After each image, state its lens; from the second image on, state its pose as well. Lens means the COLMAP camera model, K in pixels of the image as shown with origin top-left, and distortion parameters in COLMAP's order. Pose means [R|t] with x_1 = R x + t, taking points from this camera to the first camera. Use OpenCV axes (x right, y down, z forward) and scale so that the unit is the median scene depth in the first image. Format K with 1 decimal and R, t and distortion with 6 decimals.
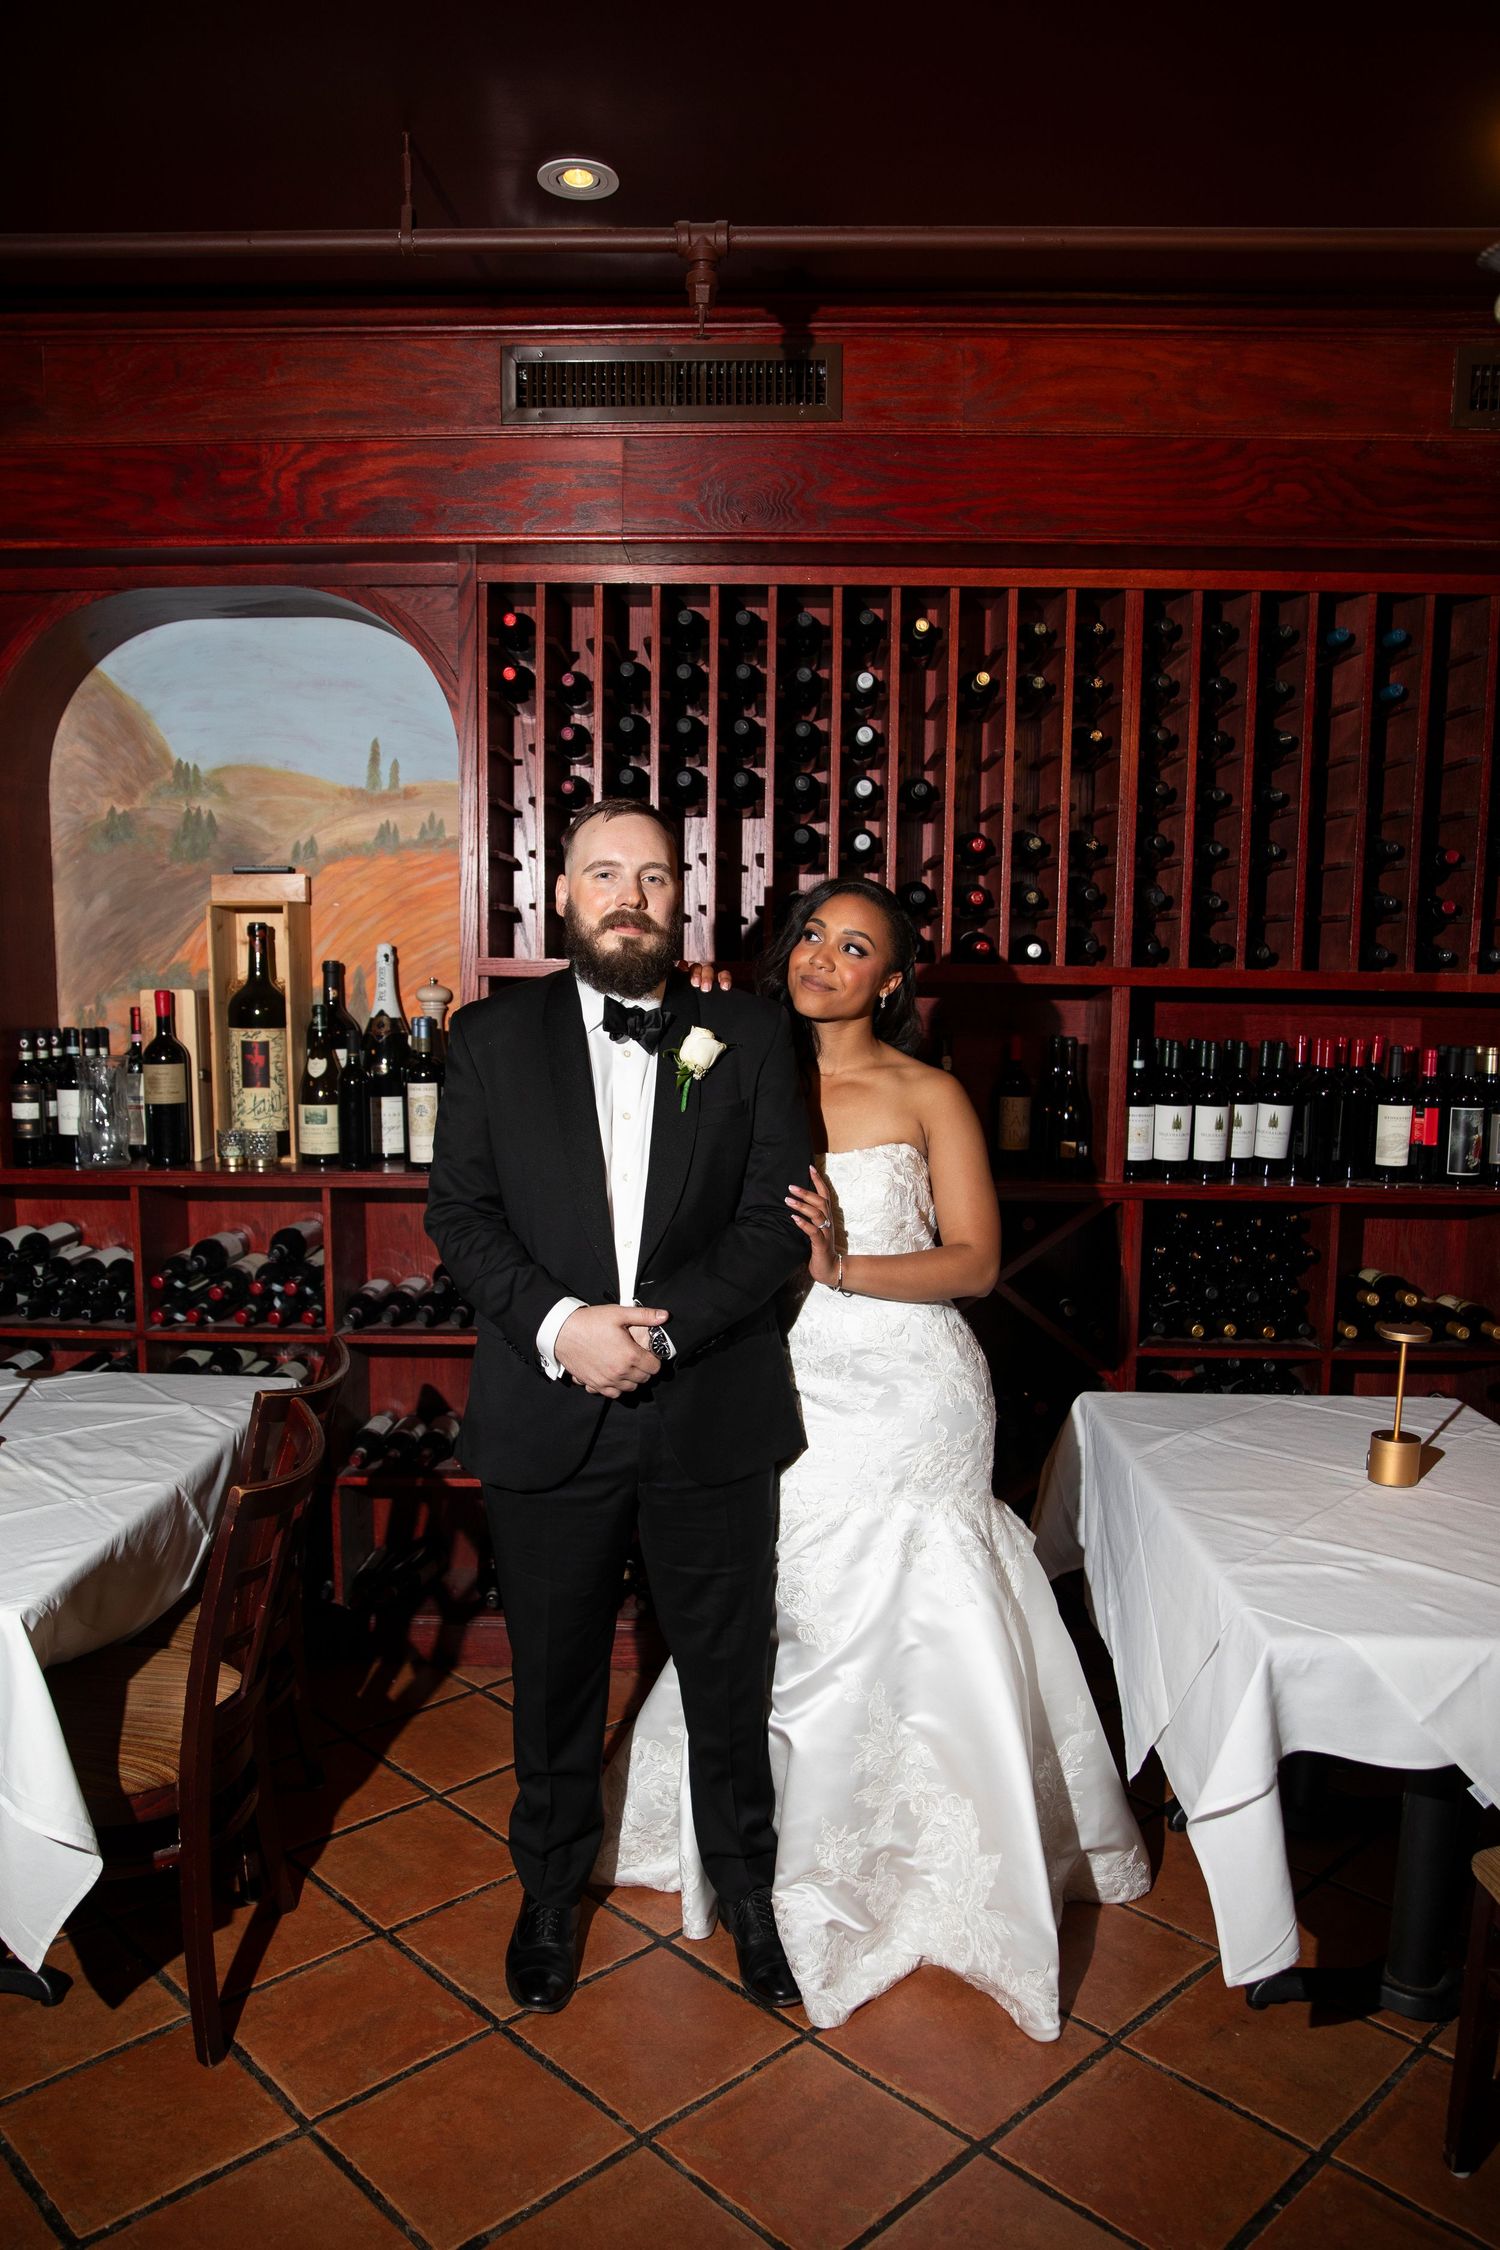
lens RADIAL K [[1629.0, 0, 743.6], [0, 1629.0, 1128.9], [0, 0, 1]] dist [-0.013359, 0.036519]
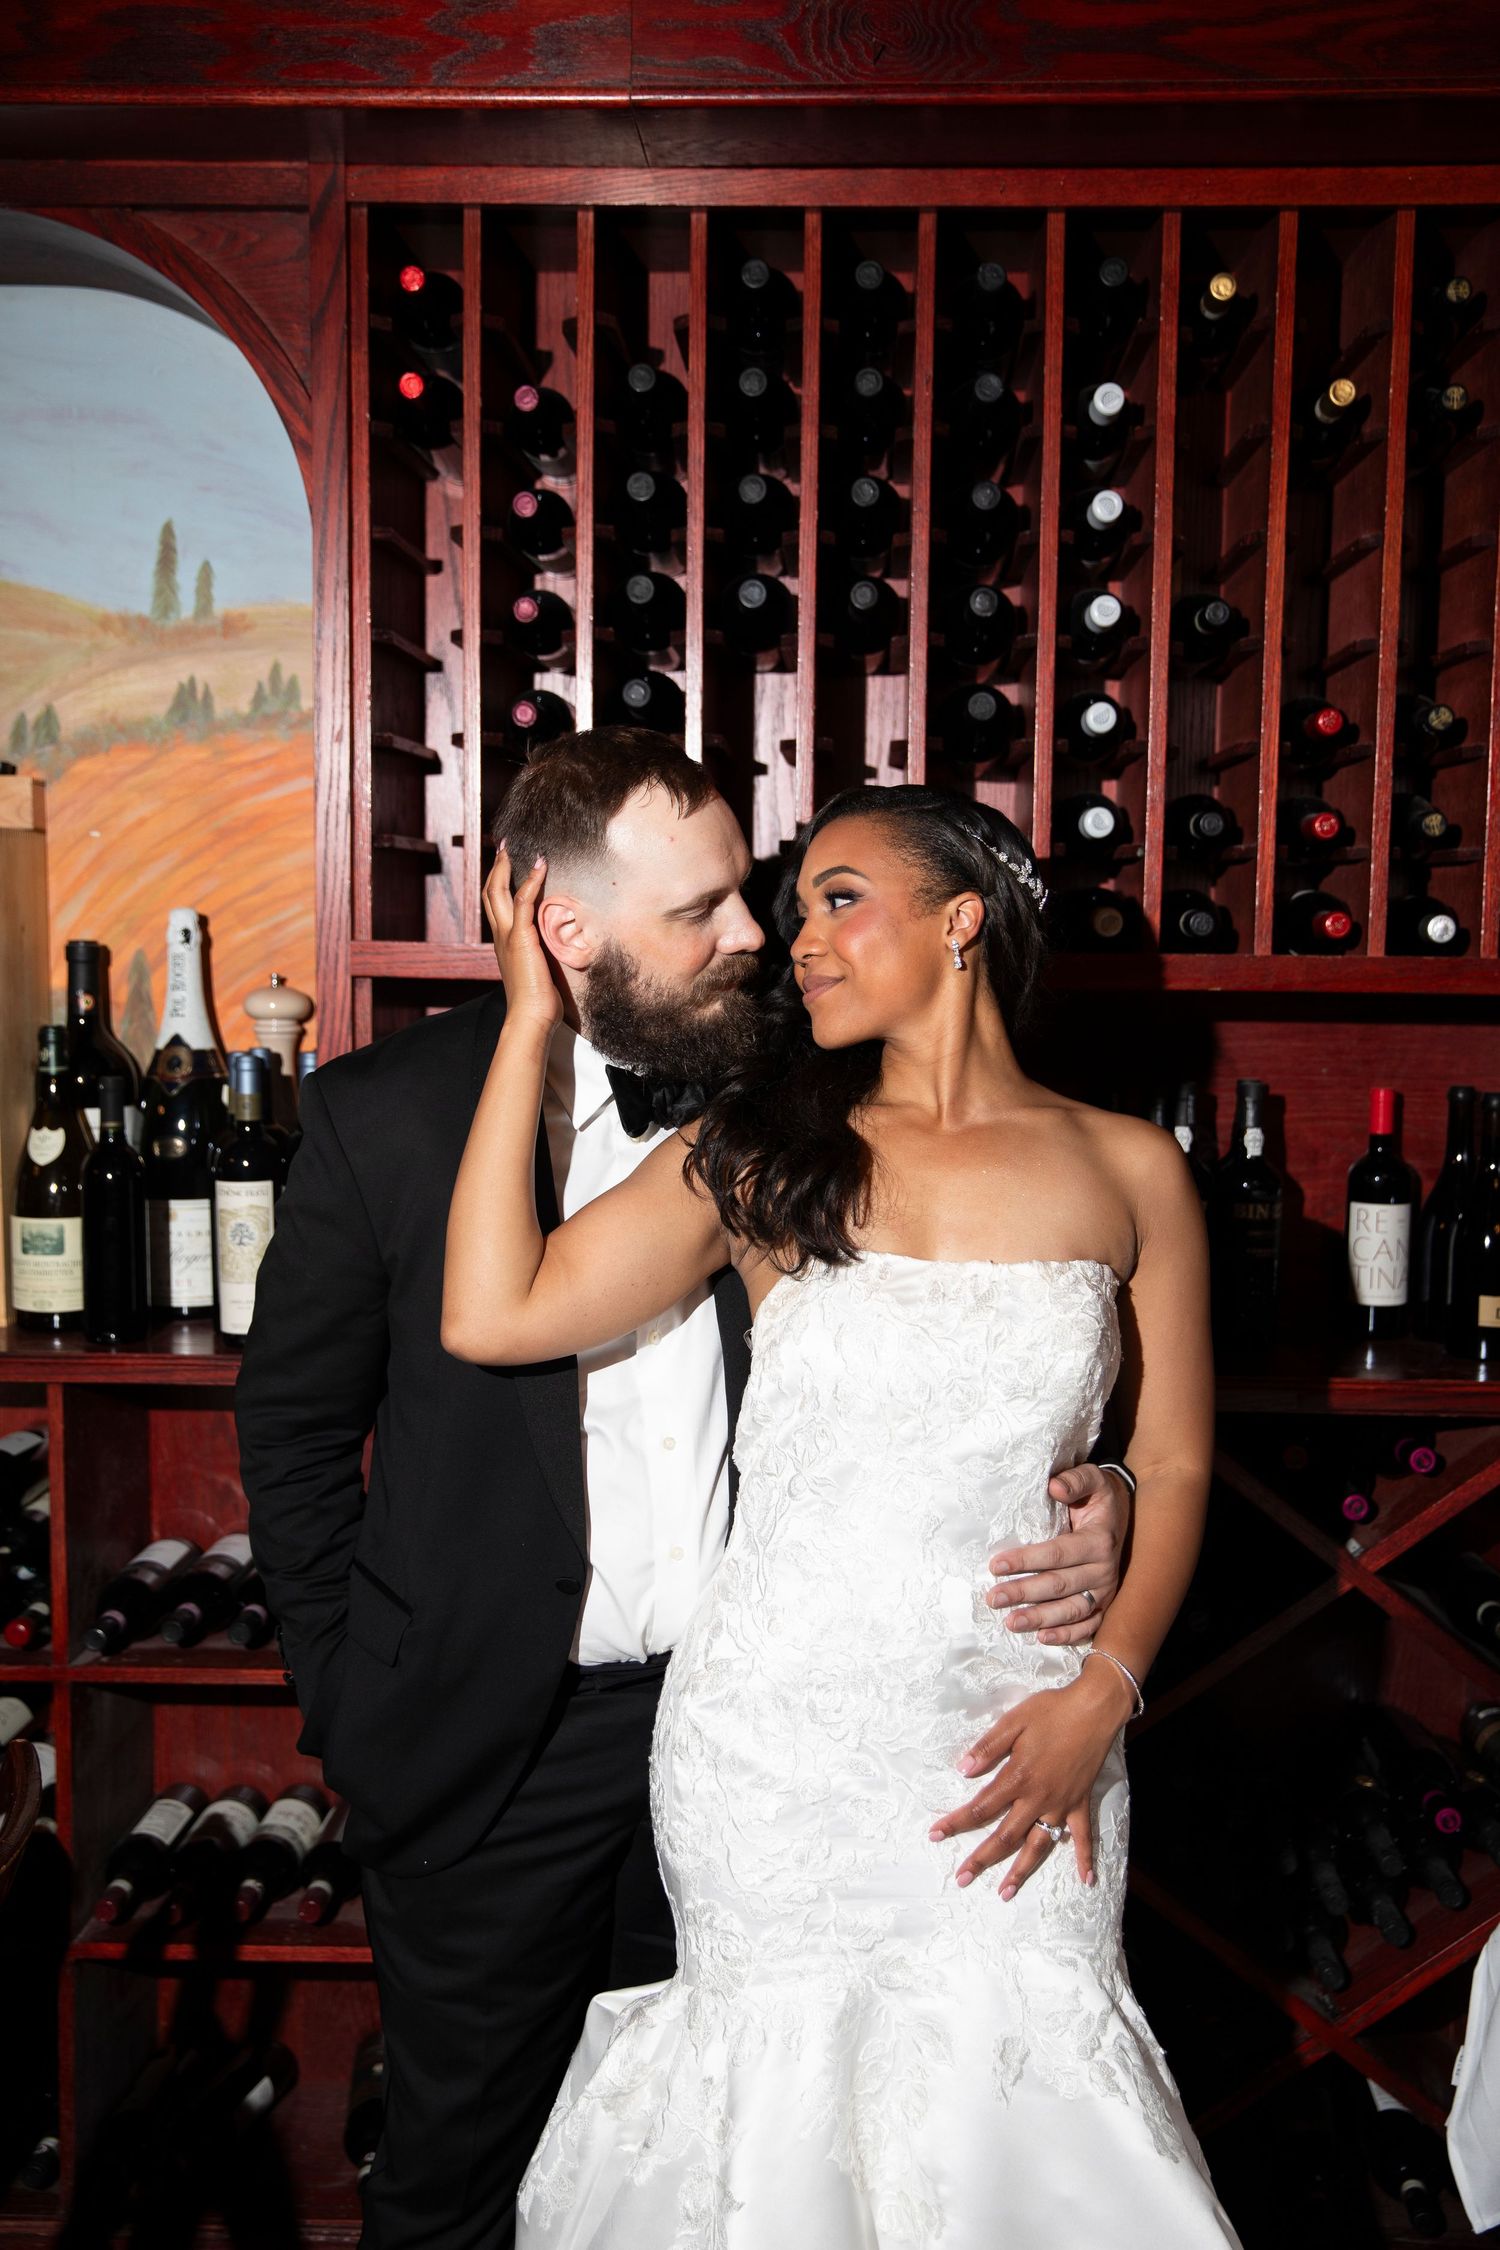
lens RADIAL K [[2308.0, 0, 797.0], [0, 2308.0, 1079.6], [0, 0, 1]] dist [0.156200, 0.000000]
pose [[0.999931, 0.002720, -0.011444, -0.013347], [-0.003061, 0.999548, -0.029910, -0.039129], [0.011357, 0.029943, 0.999487, 0.263530]]
